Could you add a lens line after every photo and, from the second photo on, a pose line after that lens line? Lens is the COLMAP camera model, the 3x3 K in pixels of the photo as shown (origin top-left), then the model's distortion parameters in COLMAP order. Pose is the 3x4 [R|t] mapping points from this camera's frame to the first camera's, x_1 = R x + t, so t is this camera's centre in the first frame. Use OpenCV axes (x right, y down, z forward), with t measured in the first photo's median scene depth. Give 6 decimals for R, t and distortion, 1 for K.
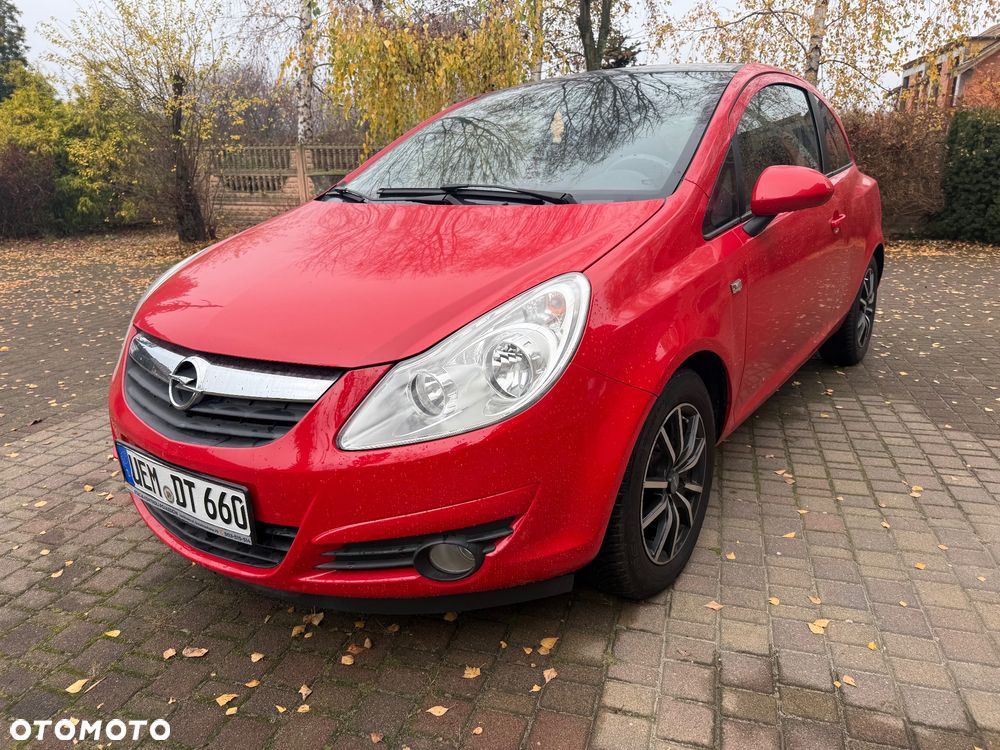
lens RADIAL K [[706.9, 0, 497.5], [0, 706.9, 371.3], [0, 0, 1]] dist [0.023392, -0.032236]
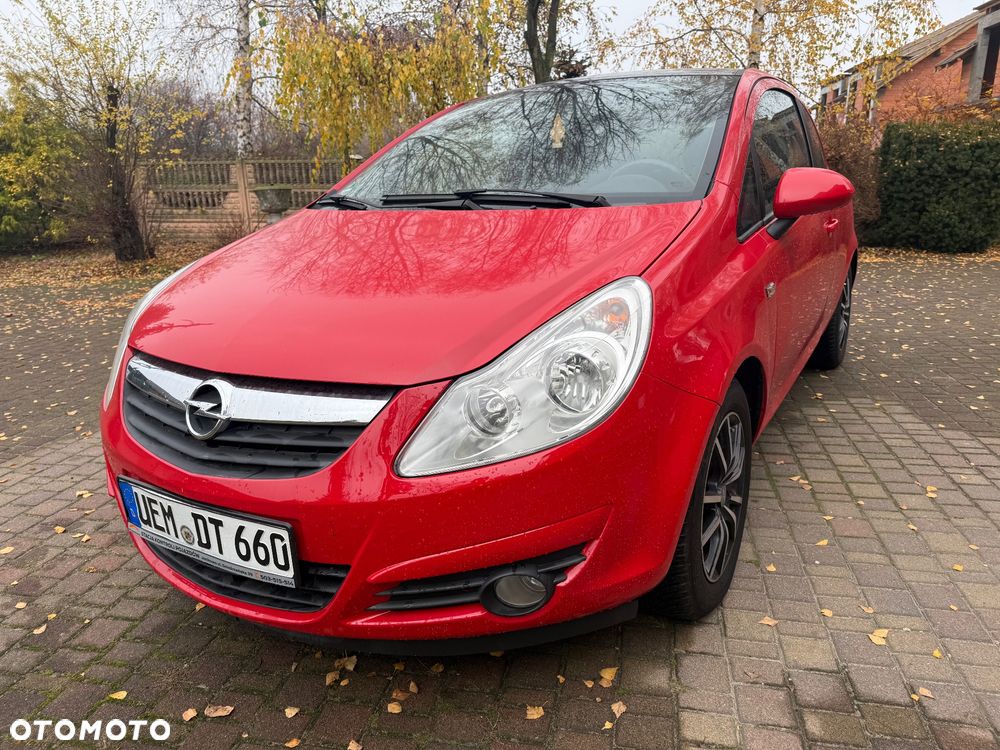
lens RADIAL K [[706.9, 0, 501.3], [0, 706.9, 373.8], [0, 0, 1]] dist [0.023392, -0.032236]
pose [[0.995594, -0.030794, 0.088573, -0.133214], [0.032314, 0.999353, -0.015771, -0.001554], [-0.088030, 0.018564, 0.995945, 0.070540]]
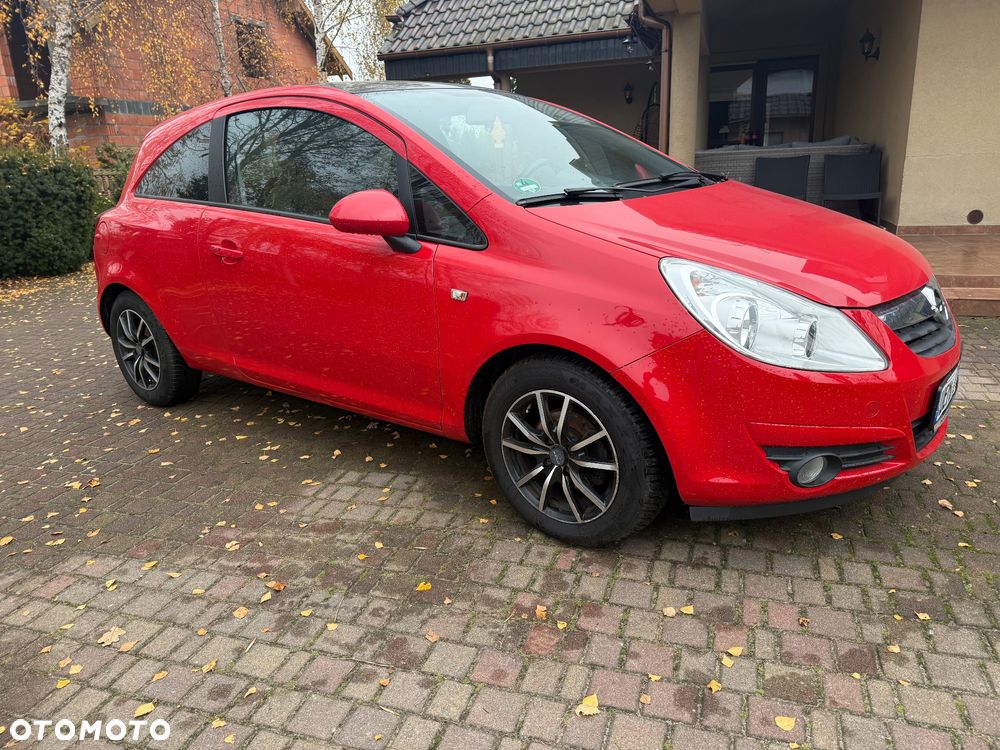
lens RADIAL K [[706.9, 0, 502.3], [0, 706.9, 376.7], [0, 0, 1]] dist [0.023392, -0.032236]
pose [[0.026364, -0.279659, 0.959737, -1.592498], [0.335453, 0.906877, 0.255041, -0.426302], [-0.941688, 0.315223, 0.117721, 1.485259]]
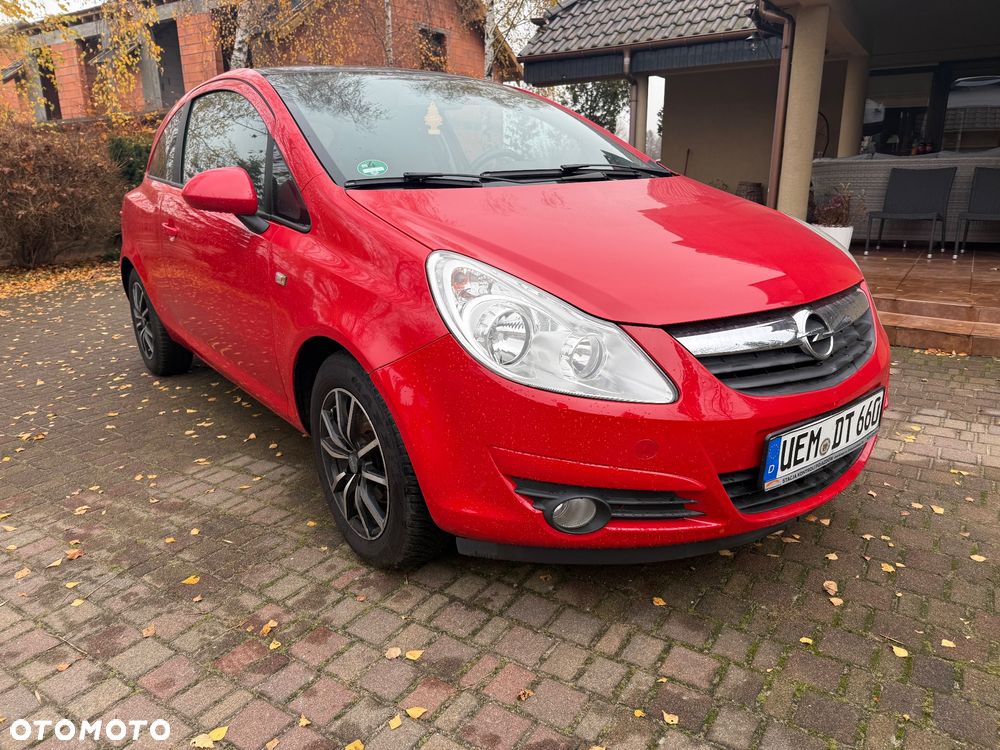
lens RADIAL K [[706.9, 0, 506.1], [0, 706.9, 377.7], [0, 0, 1]] dist [0.023392, -0.032236]
pose [[0.276864, -0.255303, 0.926373, -1.396423], [0.290987, 0.941068, 0.172386, -0.212909], [-0.915791, 0.221835, 0.334838, 0.973236]]
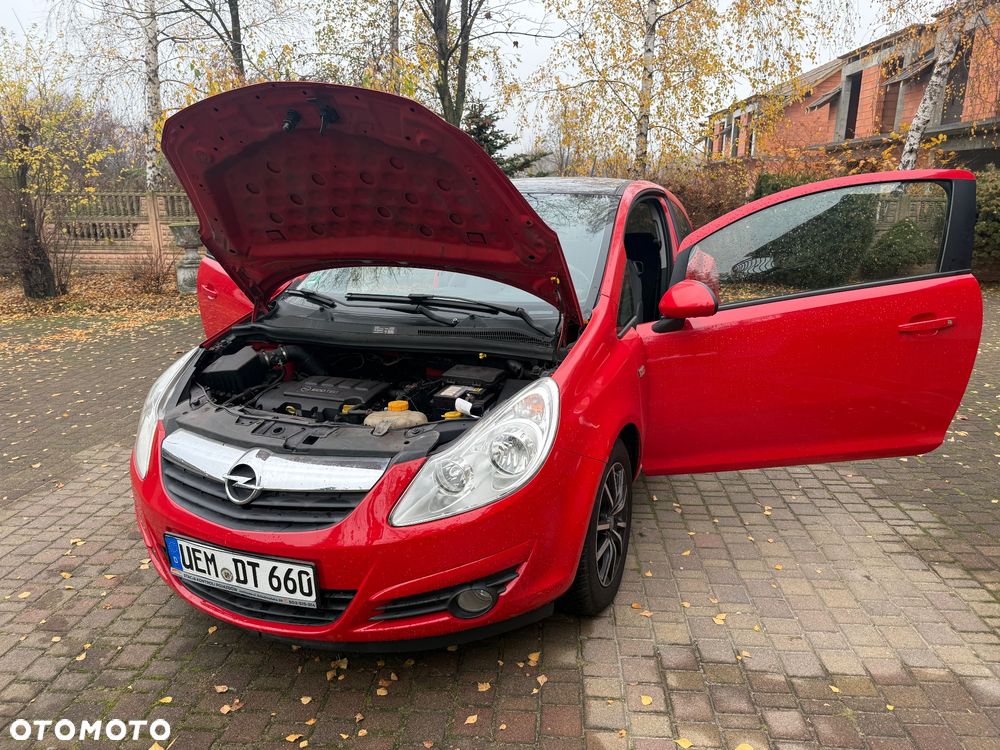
lens RADIAL K [[706.9, 0, 506.7], [0, 706.9, 380.0], [0, 0, 1]] dist [0.023392, -0.032236]
pose [[0.973967, -0.047180, 0.221727, -0.232346], [0.053860, 0.998256, -0.024172, -0.093745], [-0.220200, 0.035485, 0.974809, -0.269039]]
